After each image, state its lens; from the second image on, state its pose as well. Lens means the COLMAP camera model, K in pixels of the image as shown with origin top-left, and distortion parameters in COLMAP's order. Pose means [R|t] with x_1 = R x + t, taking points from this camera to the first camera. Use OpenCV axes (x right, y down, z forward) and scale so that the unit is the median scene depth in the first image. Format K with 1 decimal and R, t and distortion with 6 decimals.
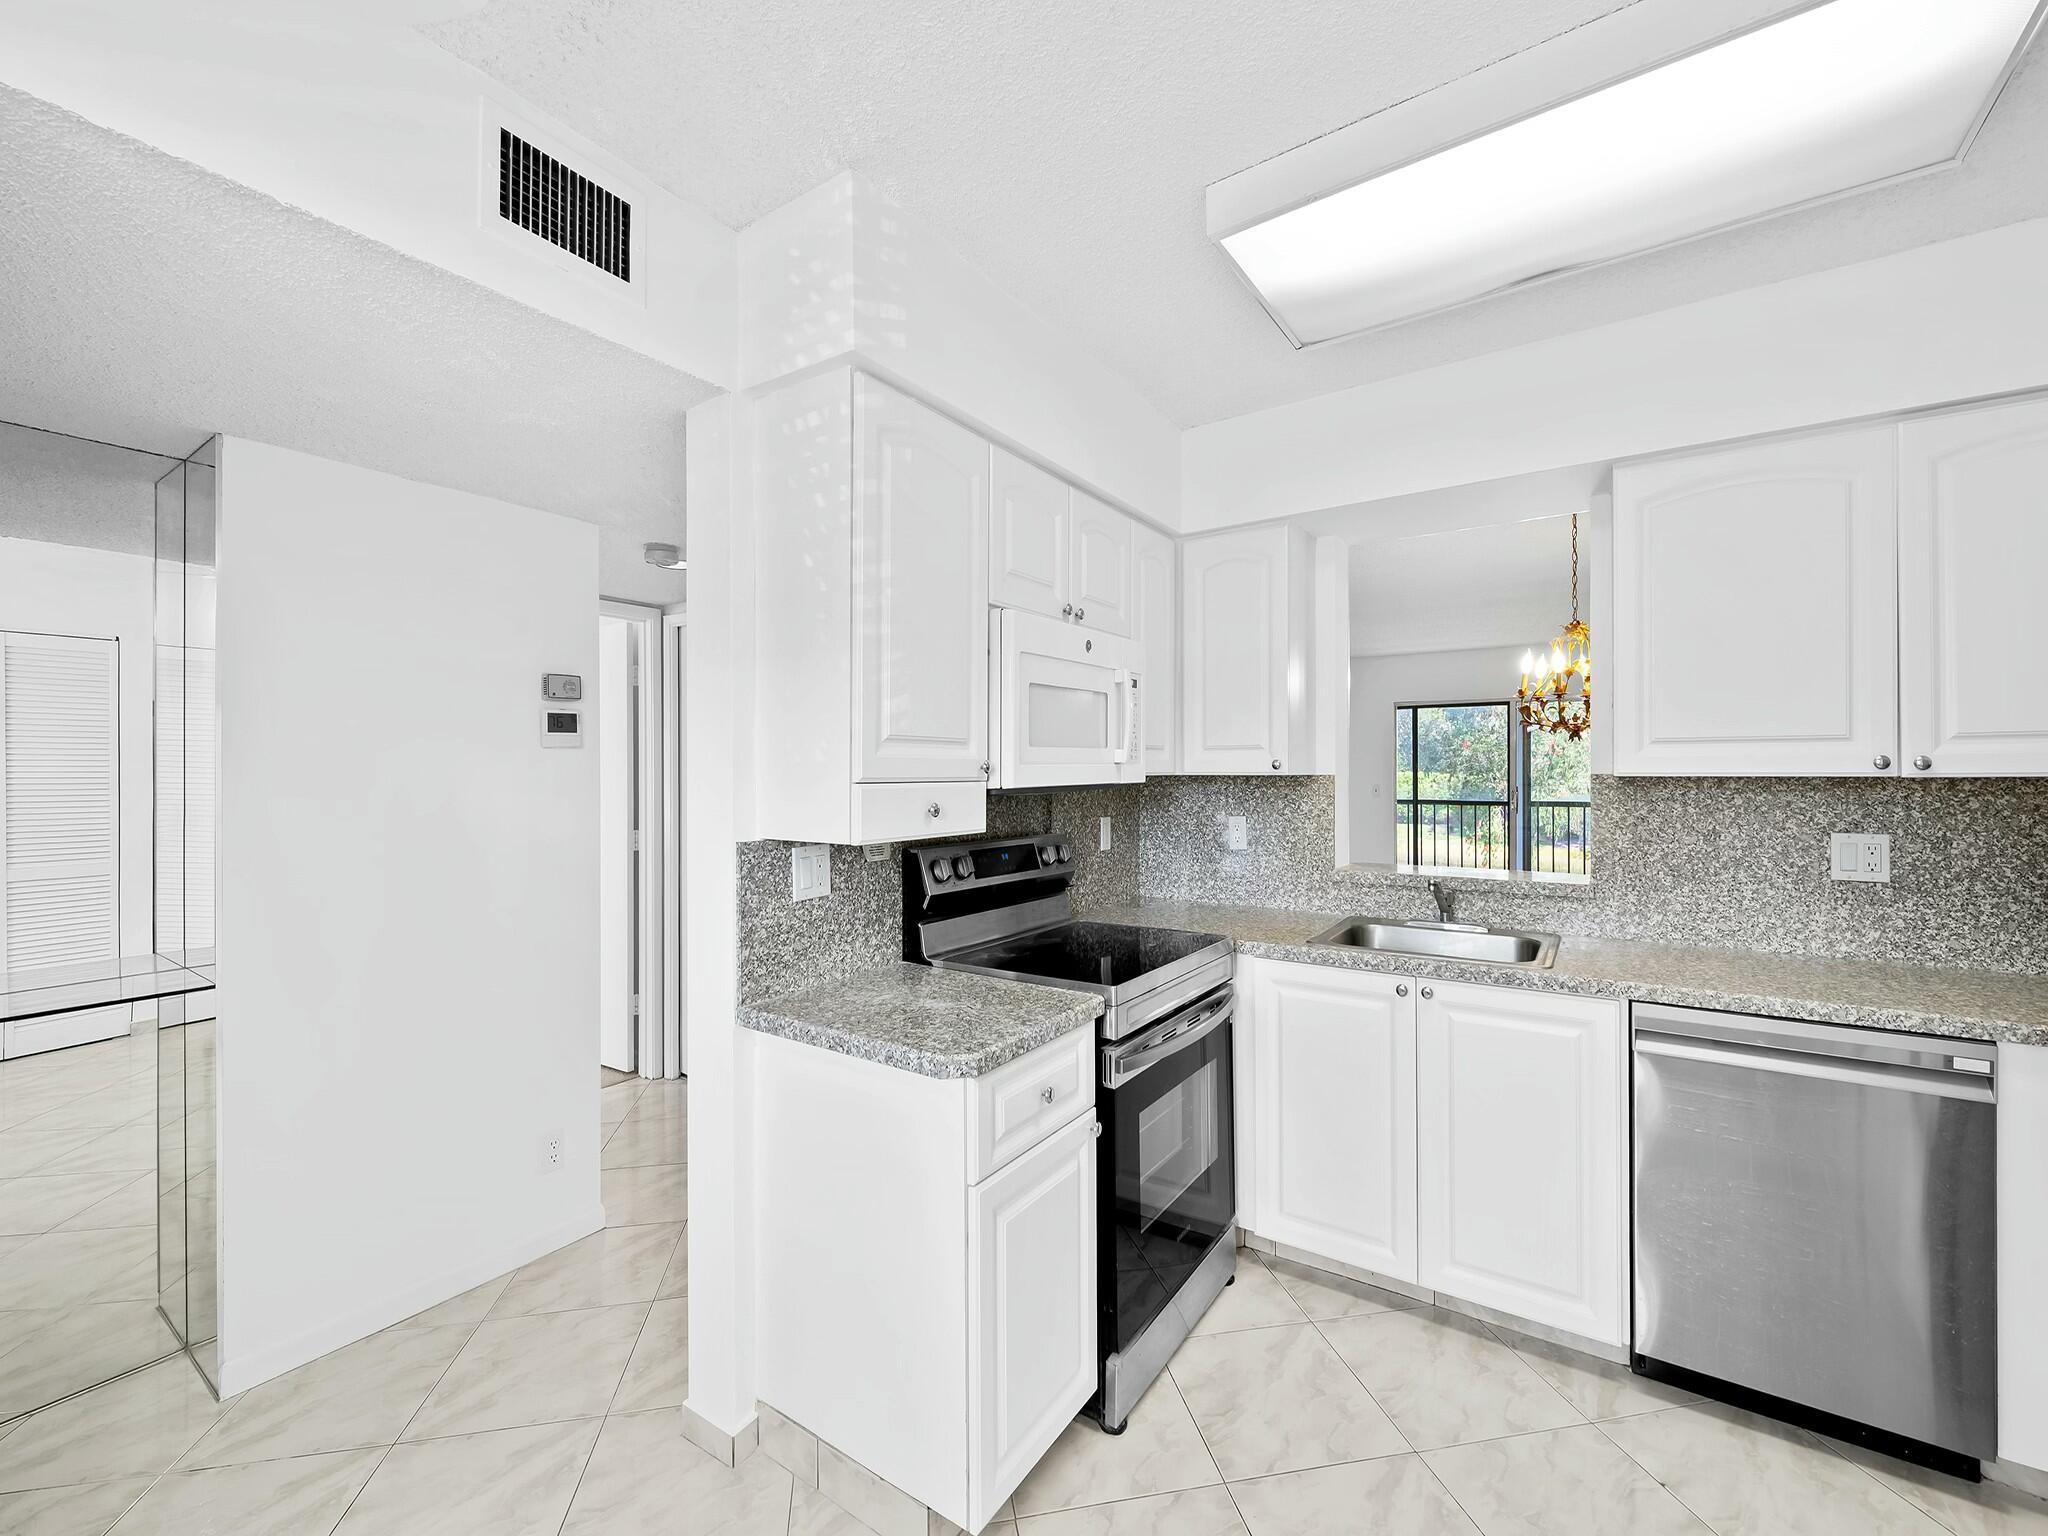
lens RADIAL K [[849.9, 0, 1015.5], [0, 849.9, 771.5], [0, 0, 1]] dist [0.004121, -0.003286]
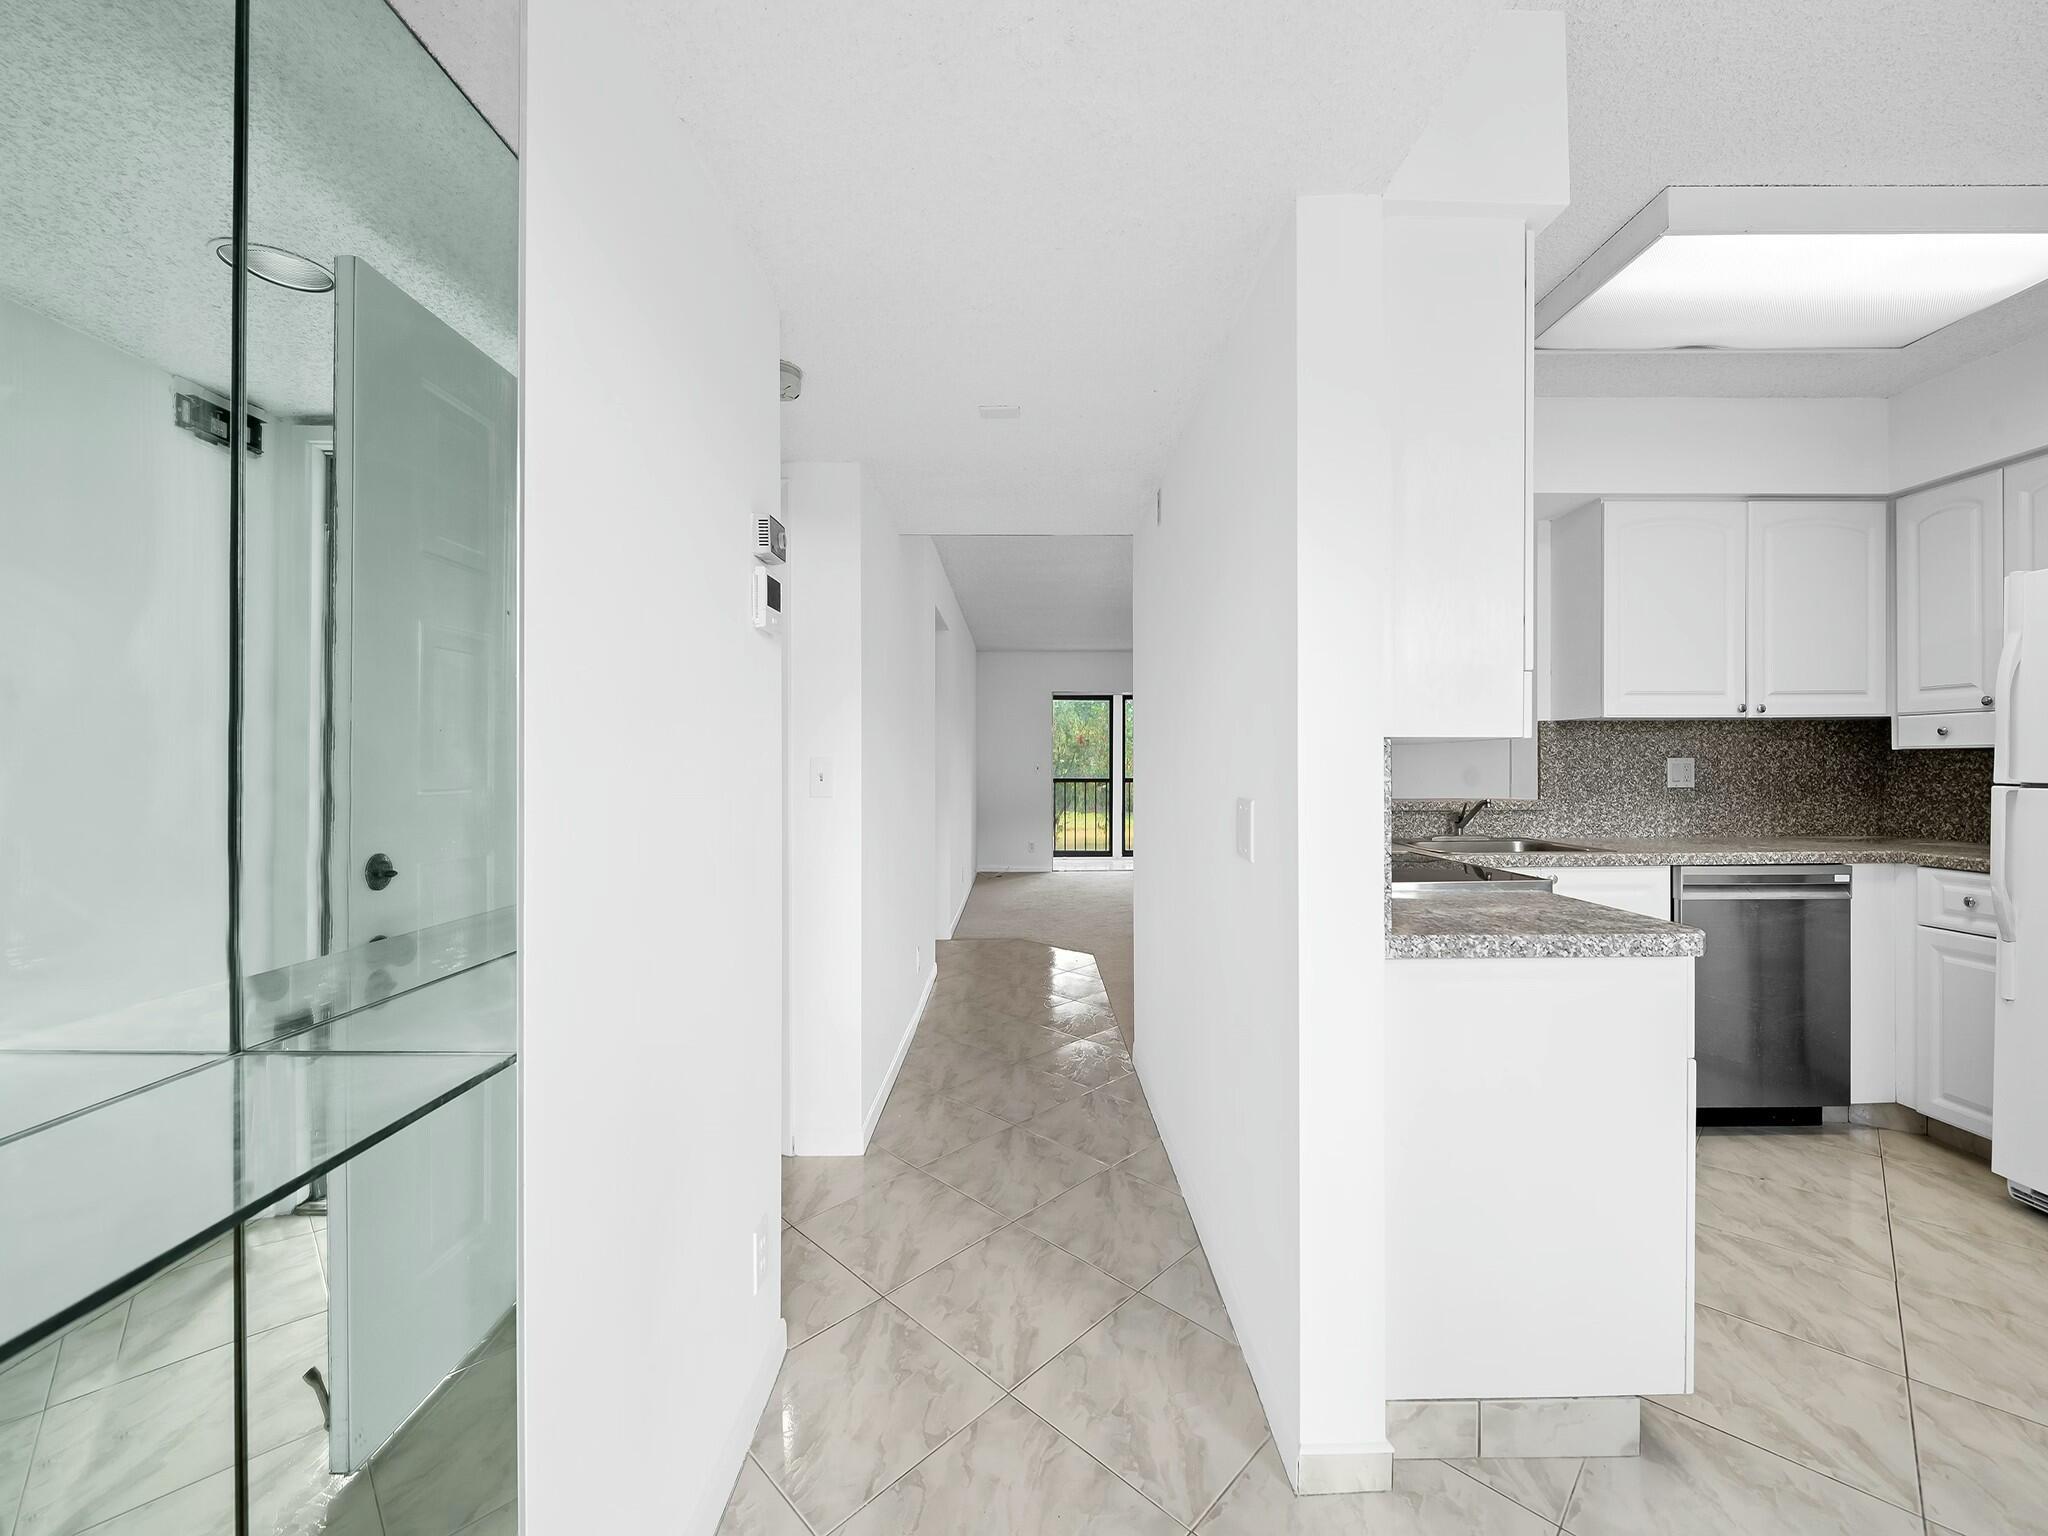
lens RADIAL K [[820.4, 0, 1016.2], [0, 820.4, 770.0], [0, 0, 1]] dist [0.003241, -0.001655]
pose [[0.813022, 0.001112, 0.582231, -0.995061], [-0.001821, 0.999998, 0.000633, 0.104609], [-0.582230, -0.001575, 0.813023, 0.510444]]
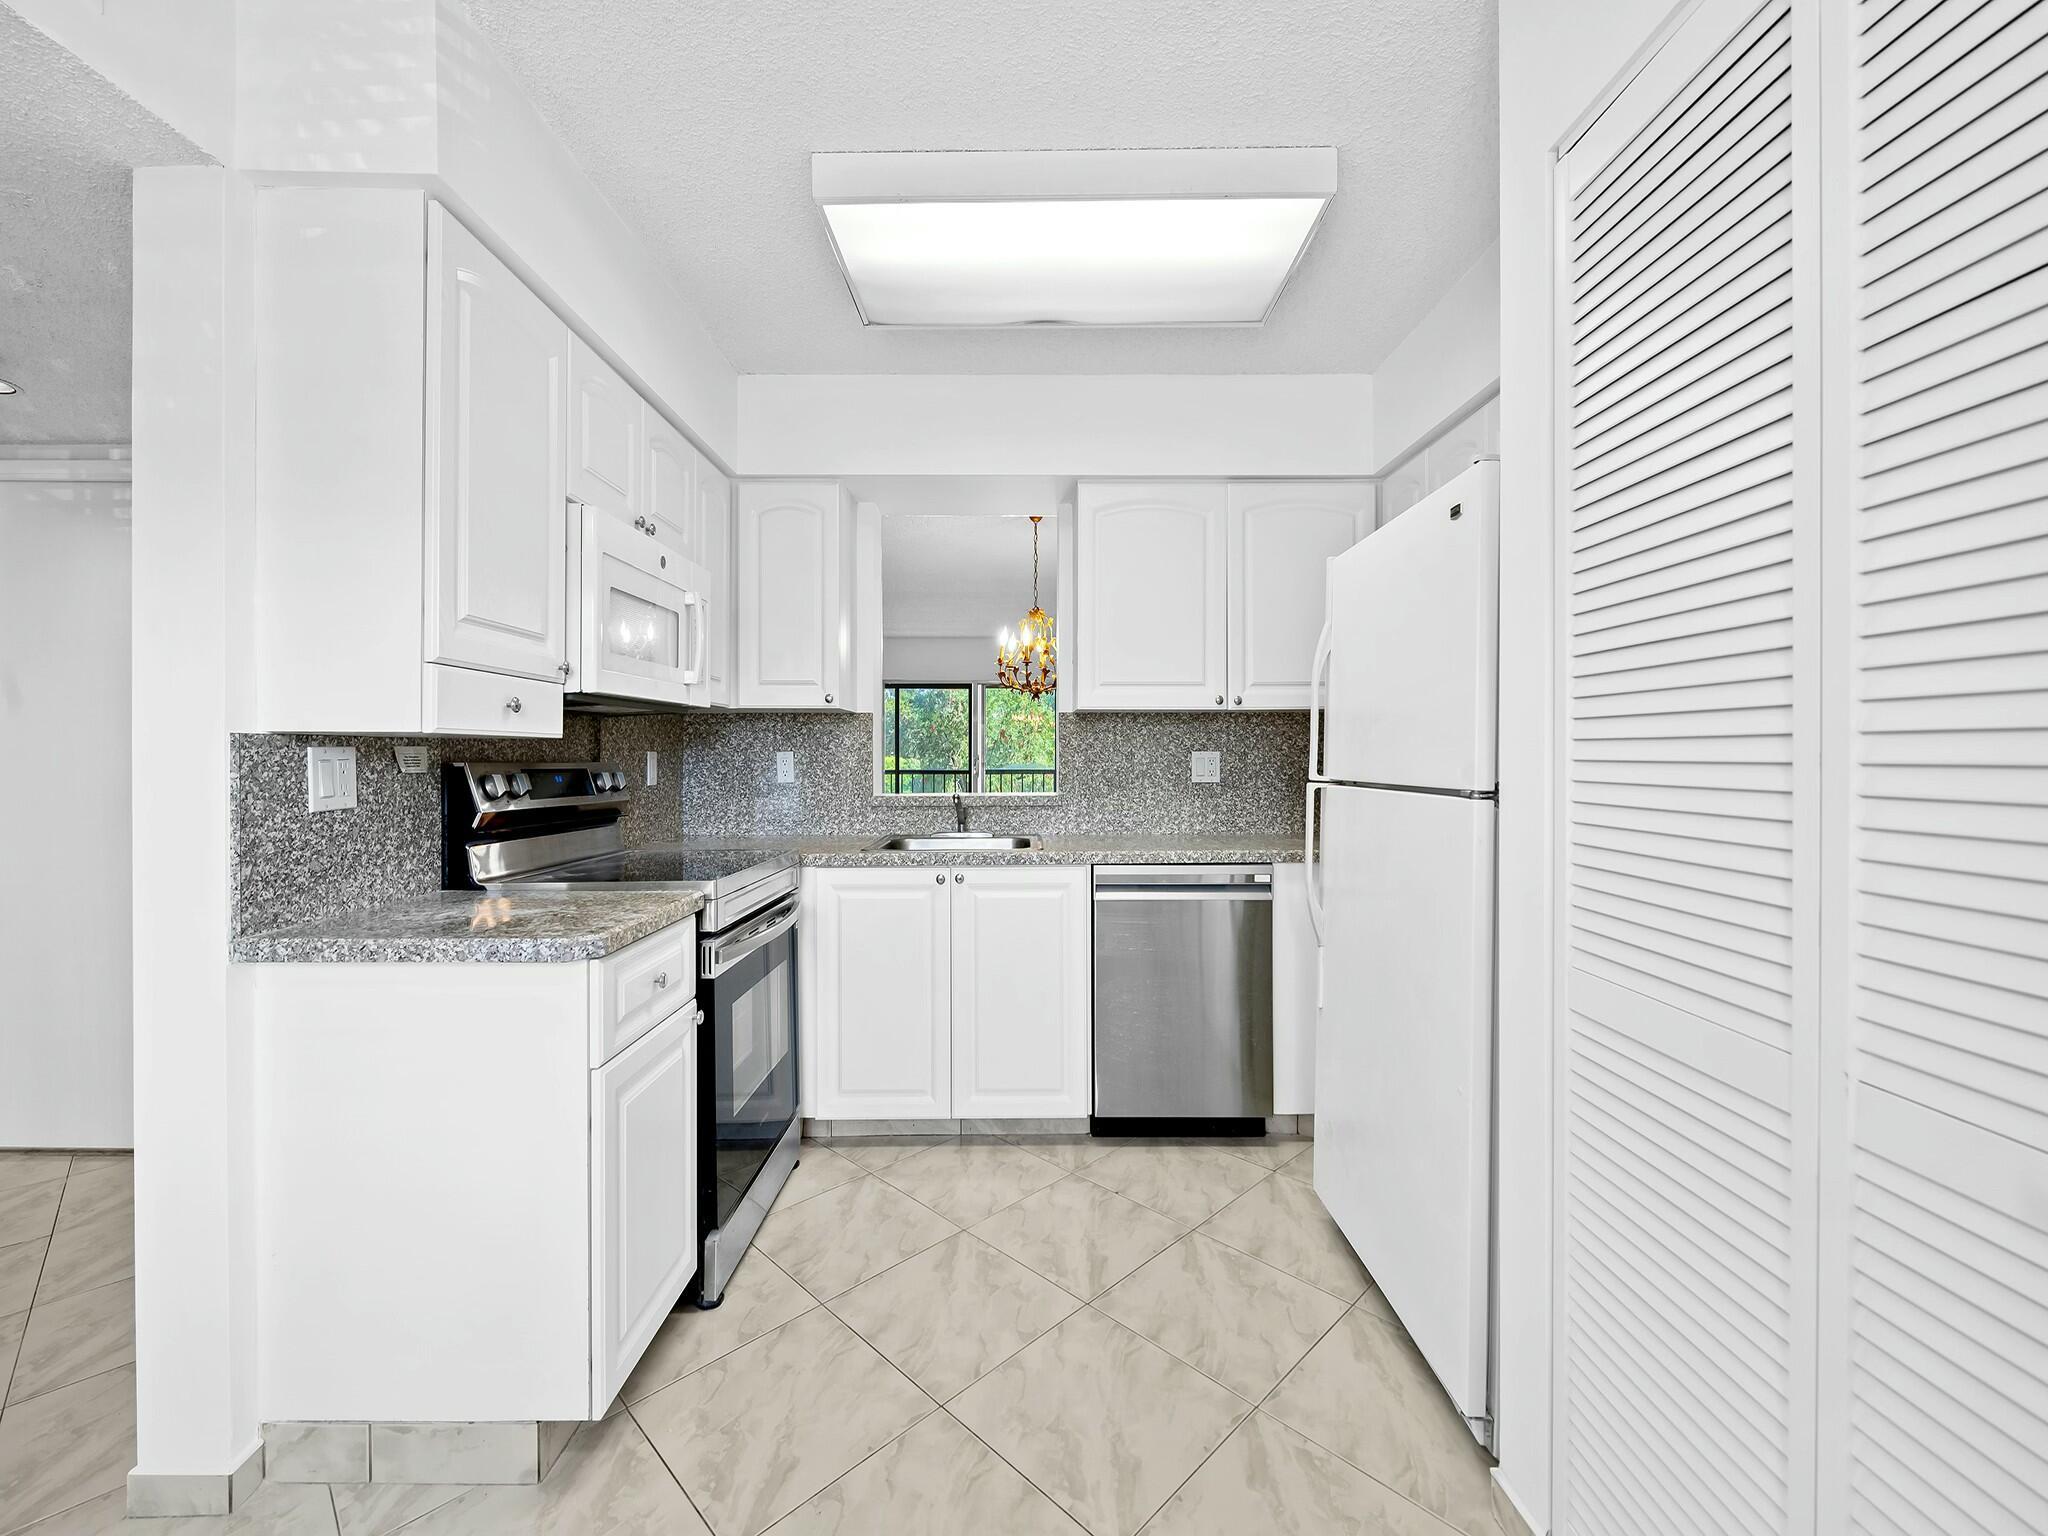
lens RADIAL K [[849.9, 0, 1022.5], [0, 849.9, 759.7], [0, 0, 1]] dist [0.004121, -0.003286]
pose [[0.821019, 0.003245, 0.570892, -0.160022], [-0.003601, 0.999993, -0.000506, 0.097147], [-0.570890, -0.001641, 0.821025, -0.070097]]
